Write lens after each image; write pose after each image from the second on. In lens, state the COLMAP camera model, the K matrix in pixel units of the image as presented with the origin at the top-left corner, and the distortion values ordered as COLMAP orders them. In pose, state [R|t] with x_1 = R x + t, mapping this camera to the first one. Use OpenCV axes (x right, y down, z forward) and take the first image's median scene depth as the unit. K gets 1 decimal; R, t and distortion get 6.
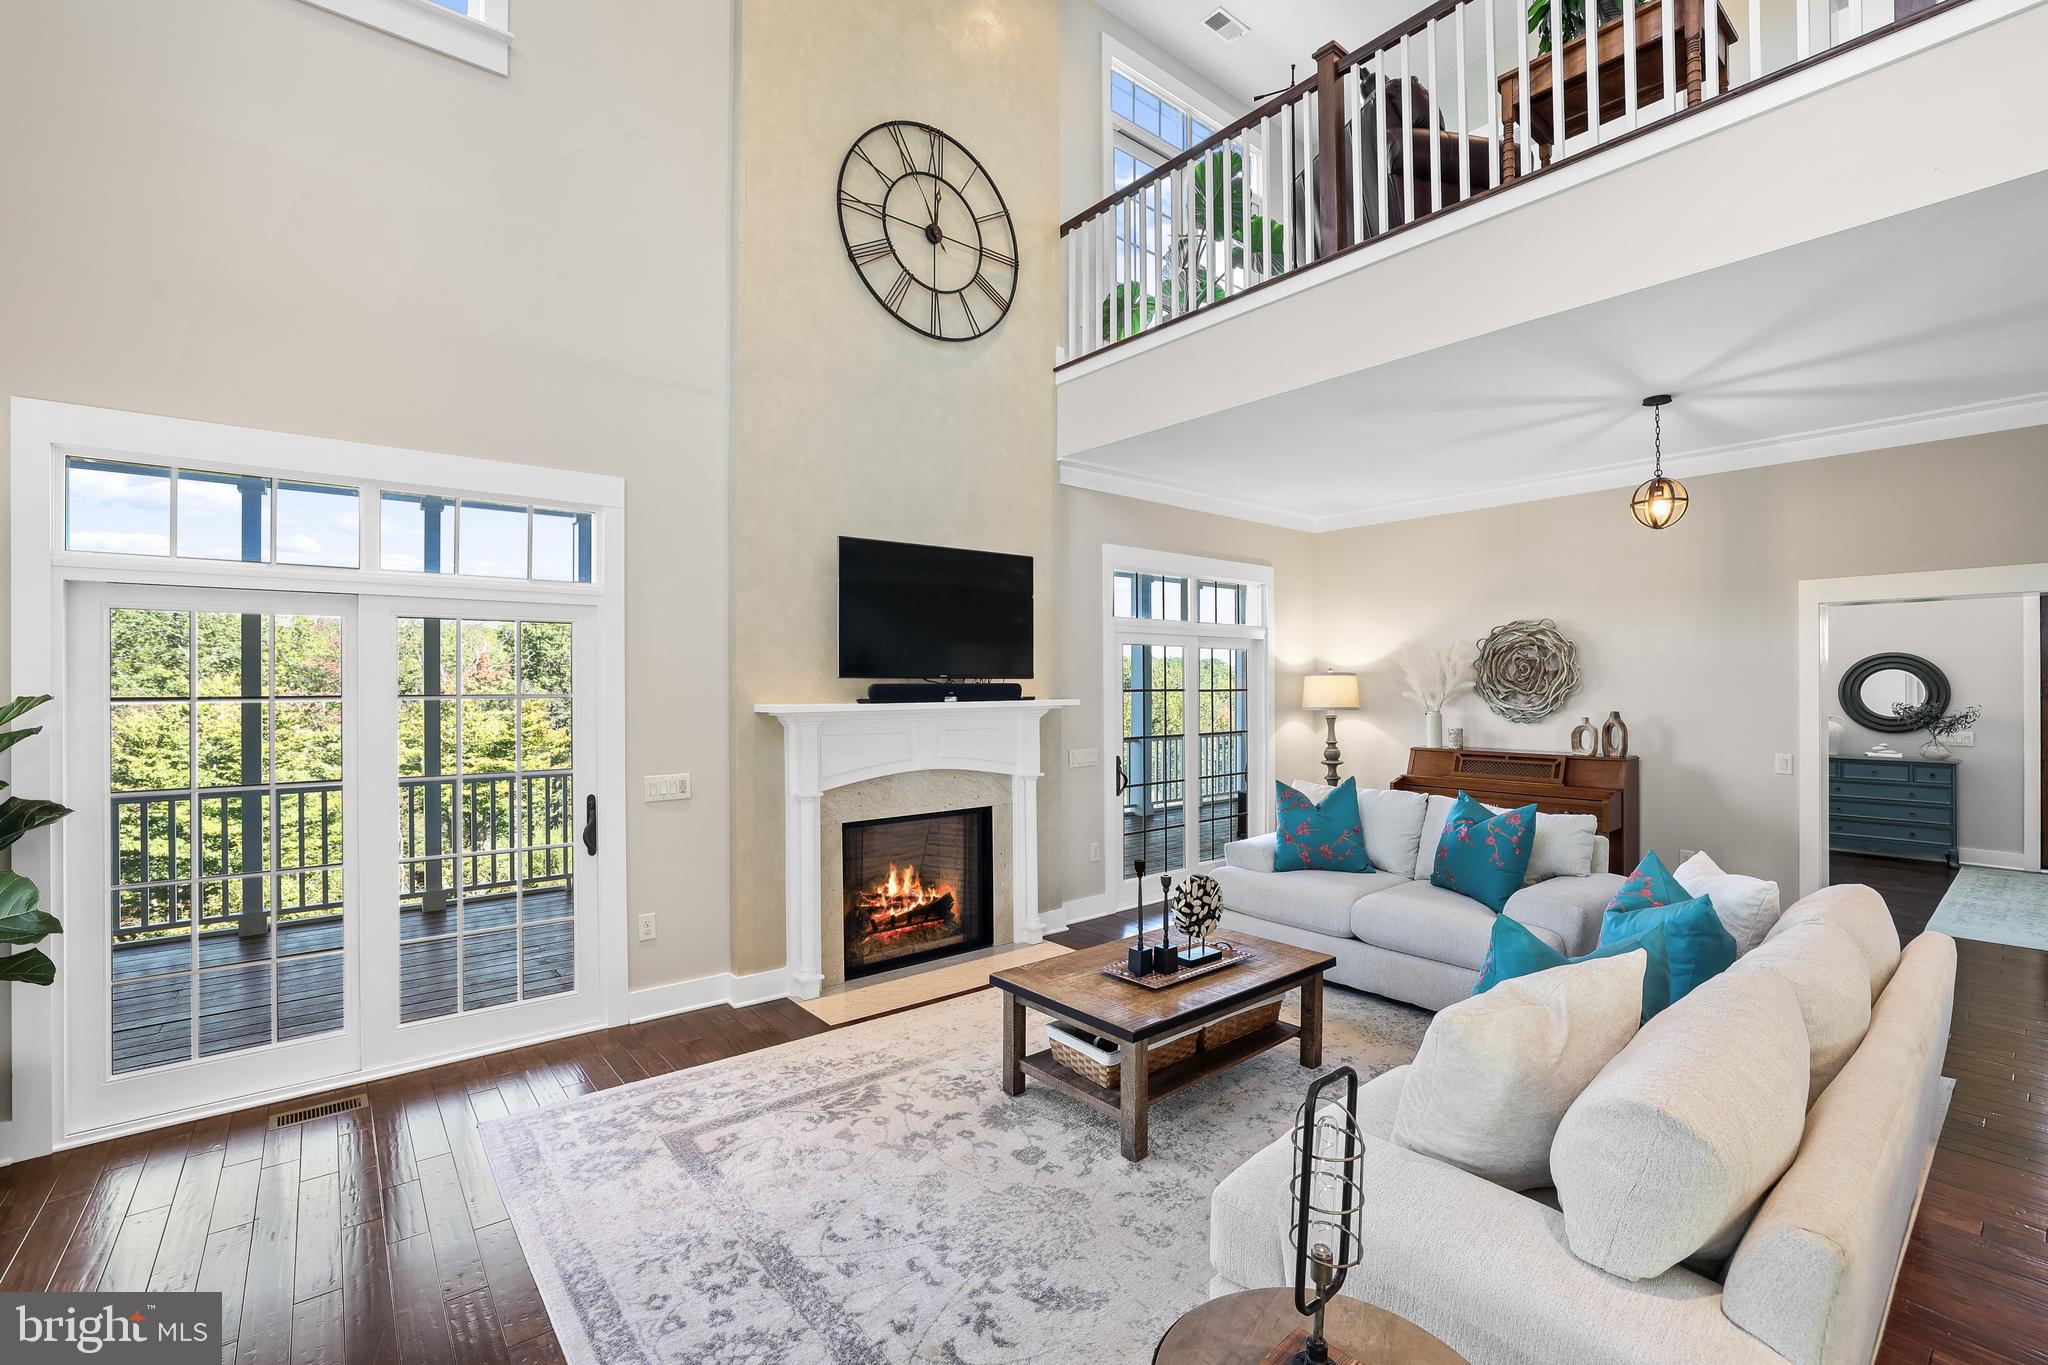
lens RADIAL K [[883.8, 0, 1032.1], [0, 883.8, 681.4], [0, 0, 1]] dist [-0.042300, 0.014200]
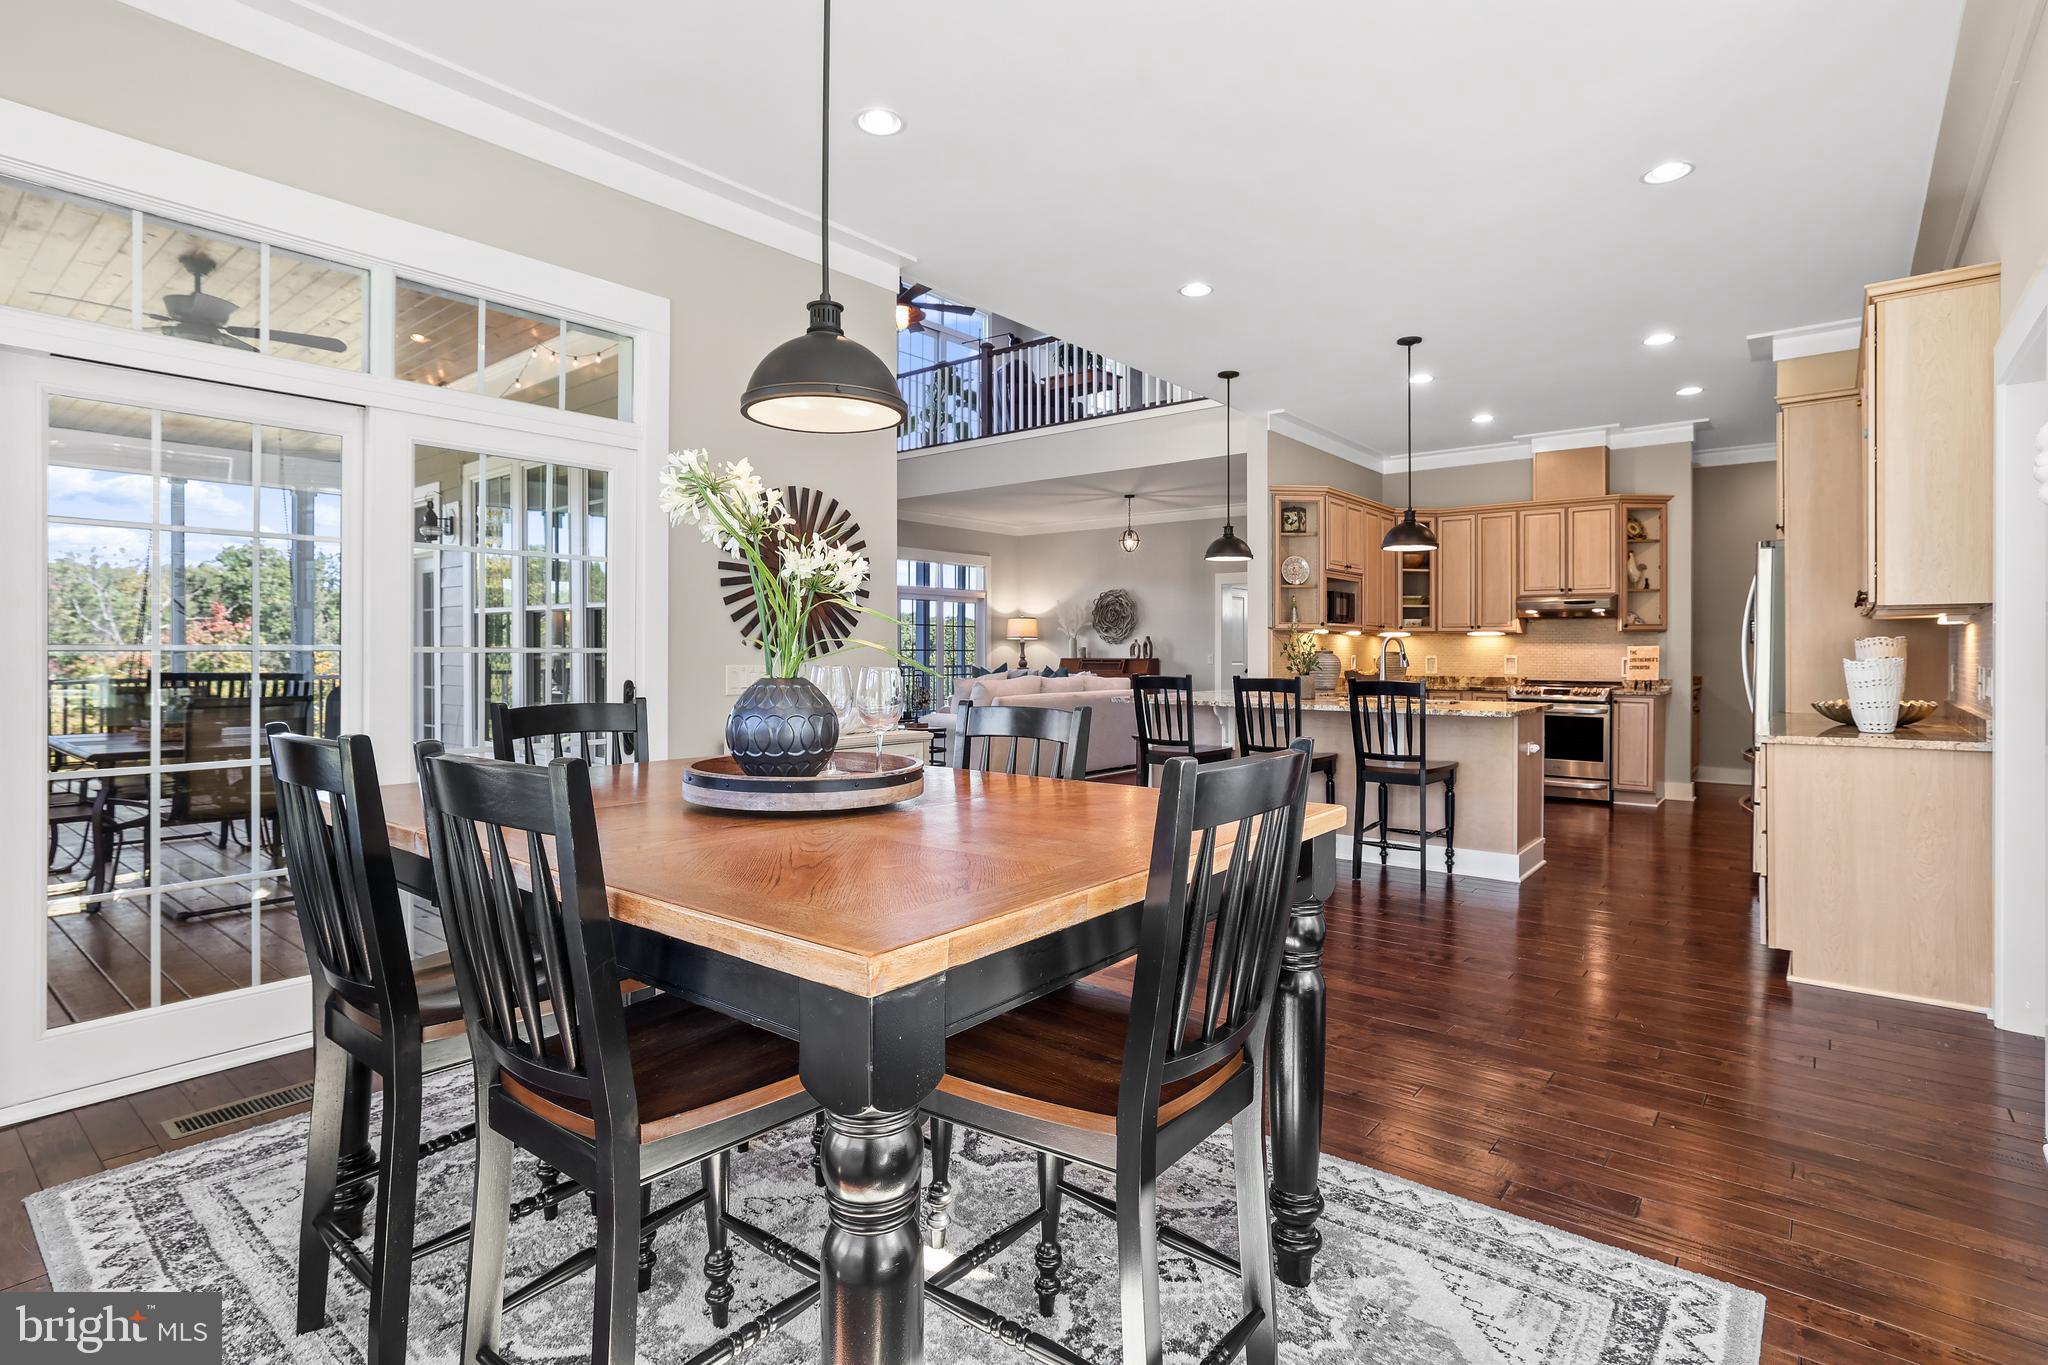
lens RADIAL K [[994.5, 0, 1048.8], [0, 994.5, 659.2], [0, 0, 1]] dist [-0.019726, 0.000104]
pose [[0.977045, 0.002835, 0.213016, -0.047127], [-0.005909, 0.999887, 0.013797, 0.065664], [-0.212953, -0.014739, 0.976951, -1.366345]]
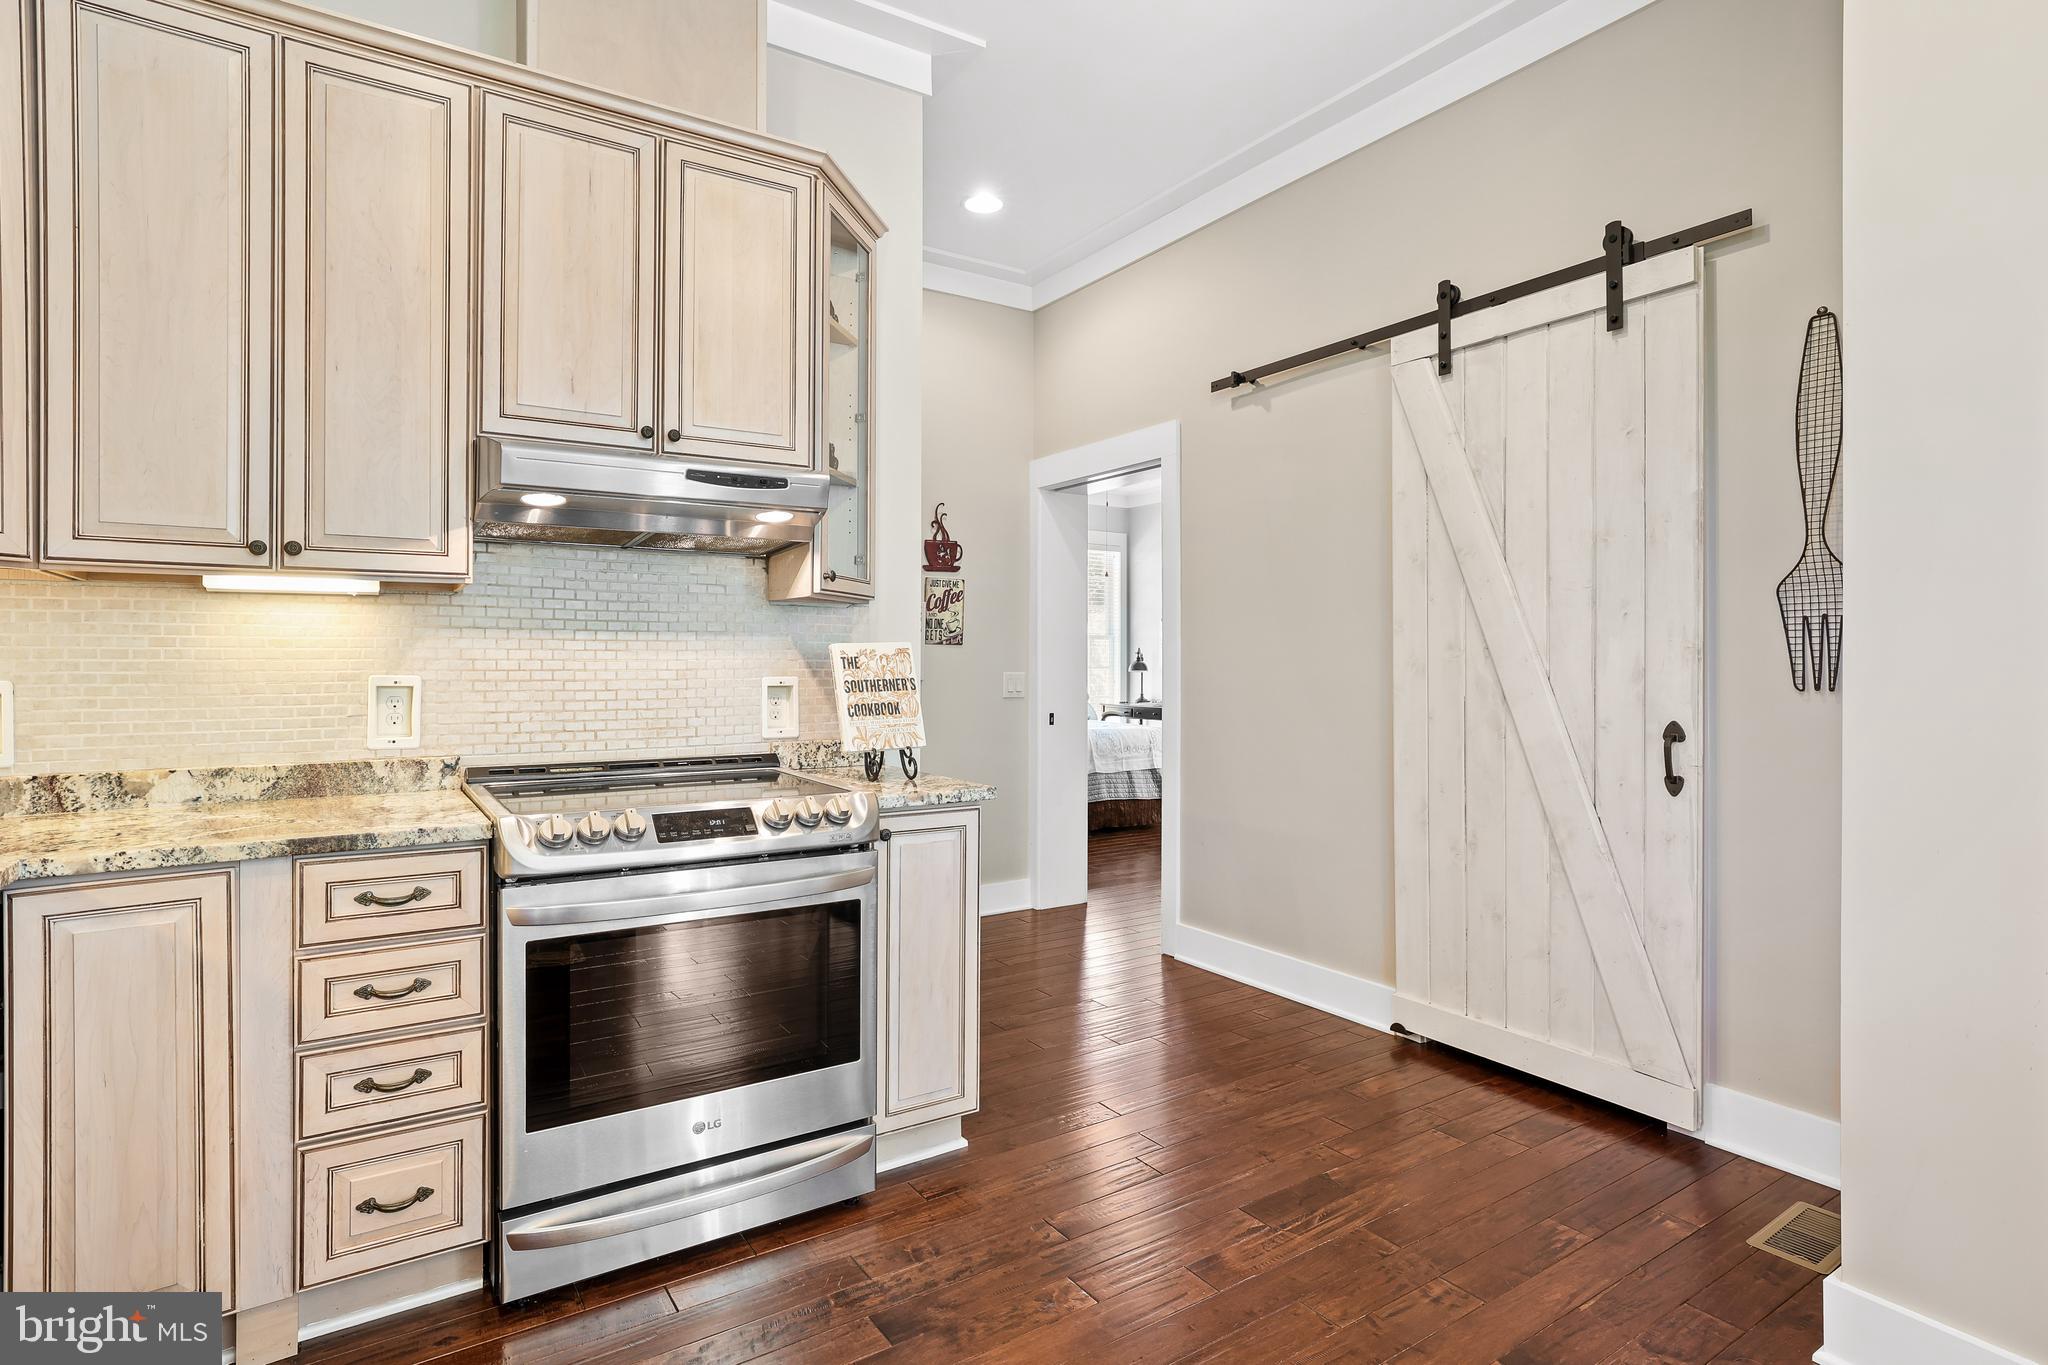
lens RADIAL K [[1039.8, 0, 1011.5], [0, 1039.8, 650.9], [0, 0, 1]] dist [-0.013714, 0.000602]
pose [[0.112600, 0.013005, 0.993555, 0.685118], [-0.005974, 0.999905, -0.012411, 0.071299], [-0.993622, -0.004538, 0.112667, -0.166142]]
